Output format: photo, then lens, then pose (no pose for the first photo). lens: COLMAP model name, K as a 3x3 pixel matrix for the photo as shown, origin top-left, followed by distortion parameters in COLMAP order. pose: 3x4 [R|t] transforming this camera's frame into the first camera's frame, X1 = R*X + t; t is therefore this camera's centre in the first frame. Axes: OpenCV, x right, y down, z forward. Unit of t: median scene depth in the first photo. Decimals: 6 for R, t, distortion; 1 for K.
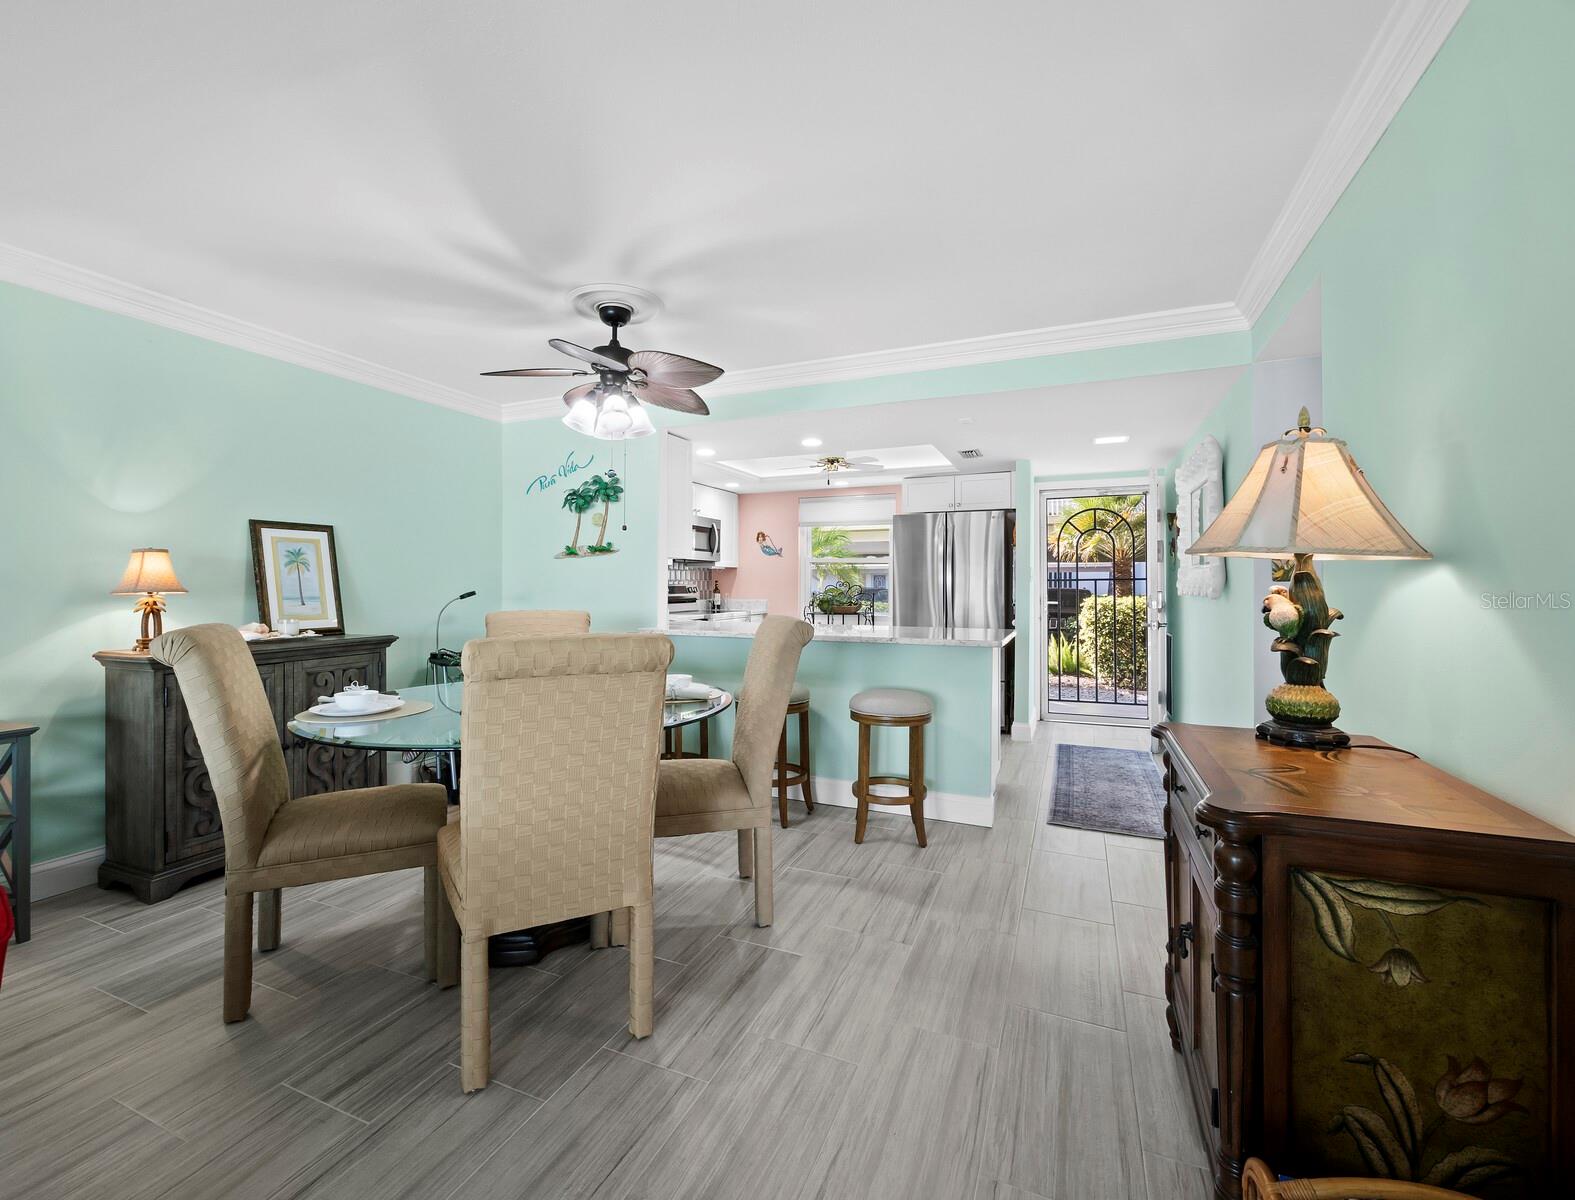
lens RADIAL K [[688.9, 0, 776.2], [0, 688.9, 578.2], [0, 0, 1]] dist [-0.001393, -0.000016]
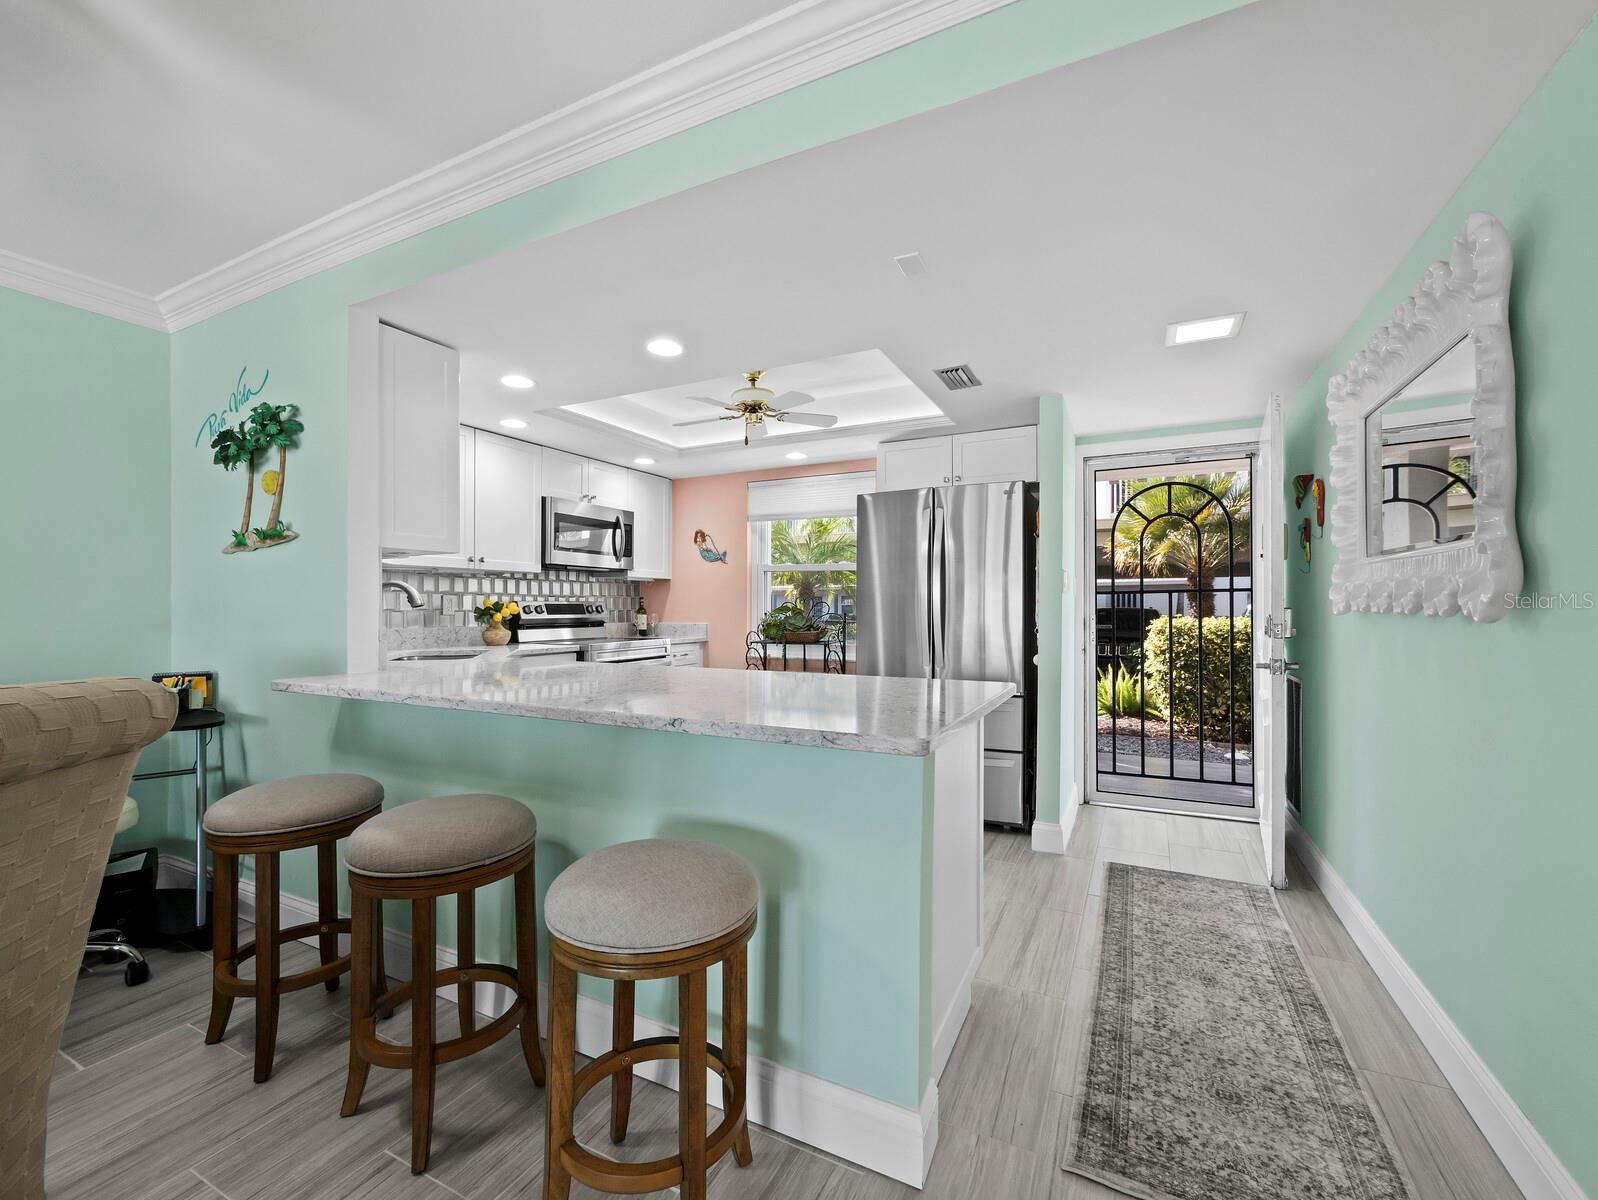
lens RADIAL K [[678.3, 0, 803.5], [0, 678.3, 607.7], [0, 0, 1]] dist [0.000498, -0.000554]
pose [[0.998676, -0.002760, -0.051375, 0.152180], [0.003369, 0.999925, 0.011764, 0.009089], [0.051339, -0.011922, 0.998610, 0.345976]]
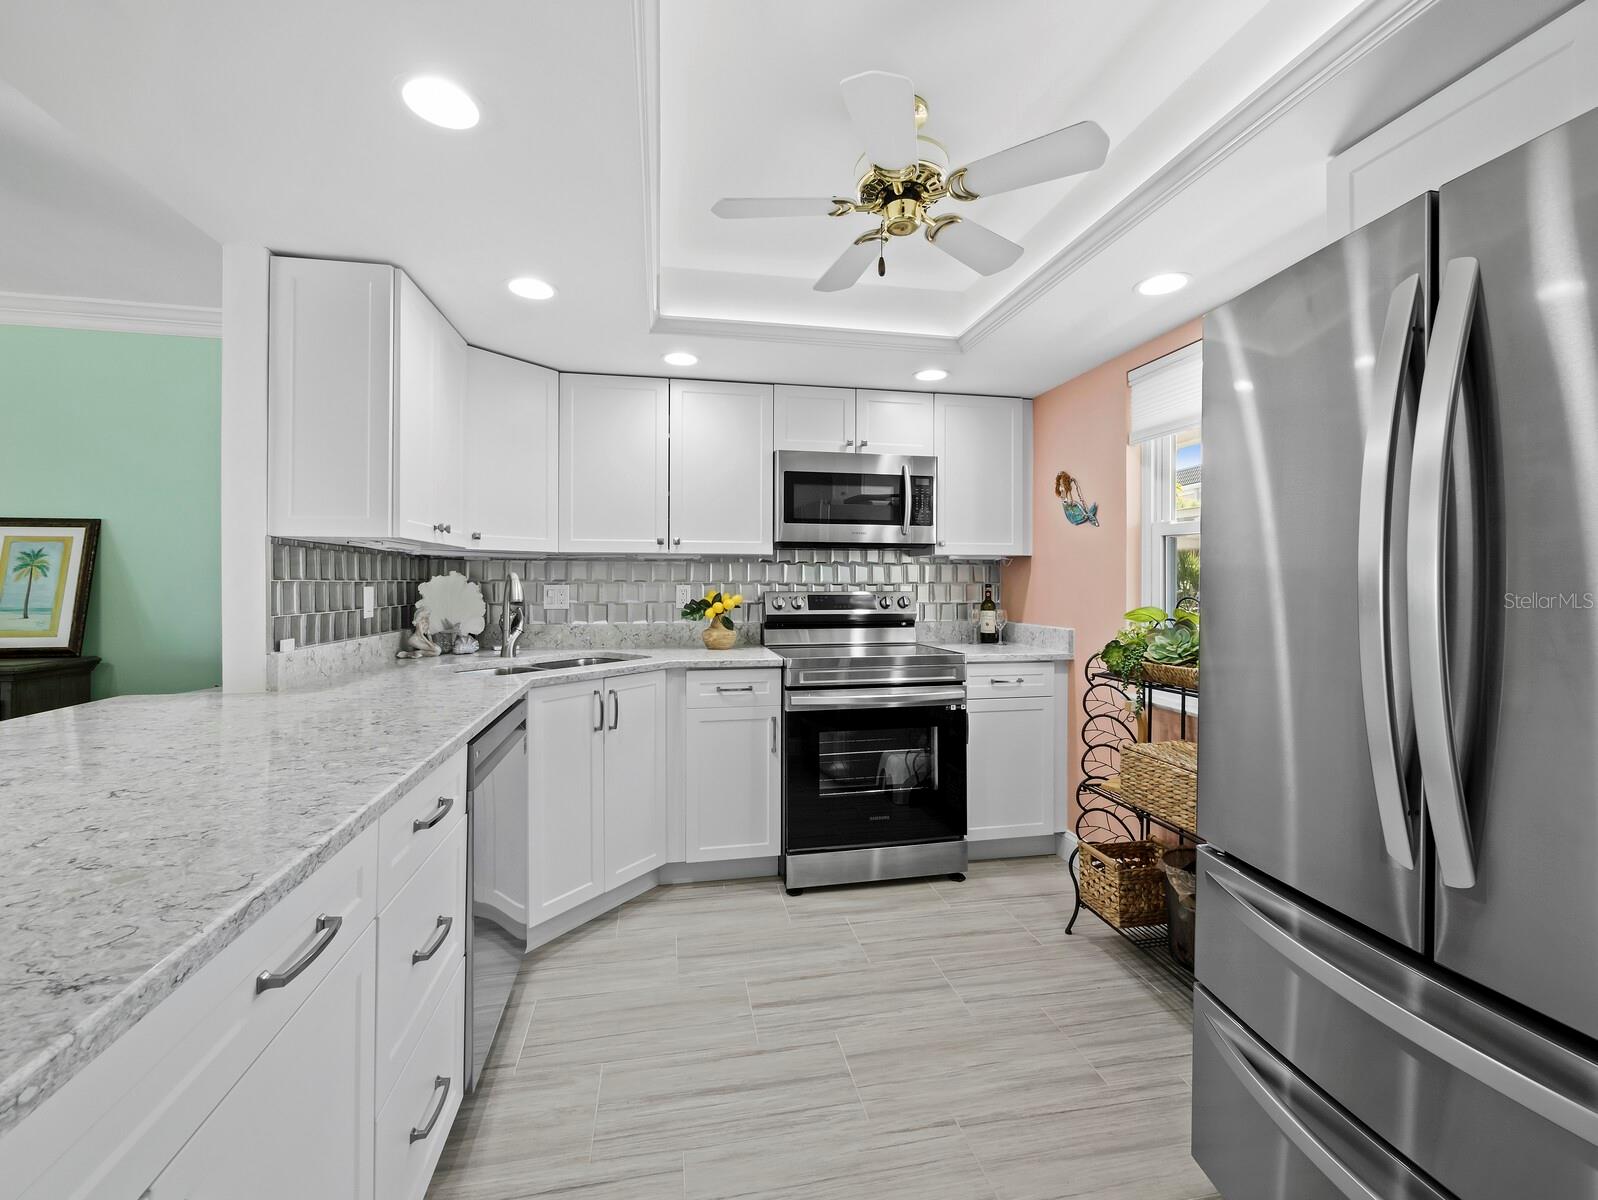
lens RADIAL K [[667.7, 0, 795.6], [0, 667.7, 582.3], [0, 0, 1]] dist [-0.000799, -0.000128]
pose [[0.571262, 0.000395, -0.820768, 0.279131], [0.007087, 0.999960, 0.005414, -0.000766], [0.820737, -0.008909, 0.571237, 0.750934]]
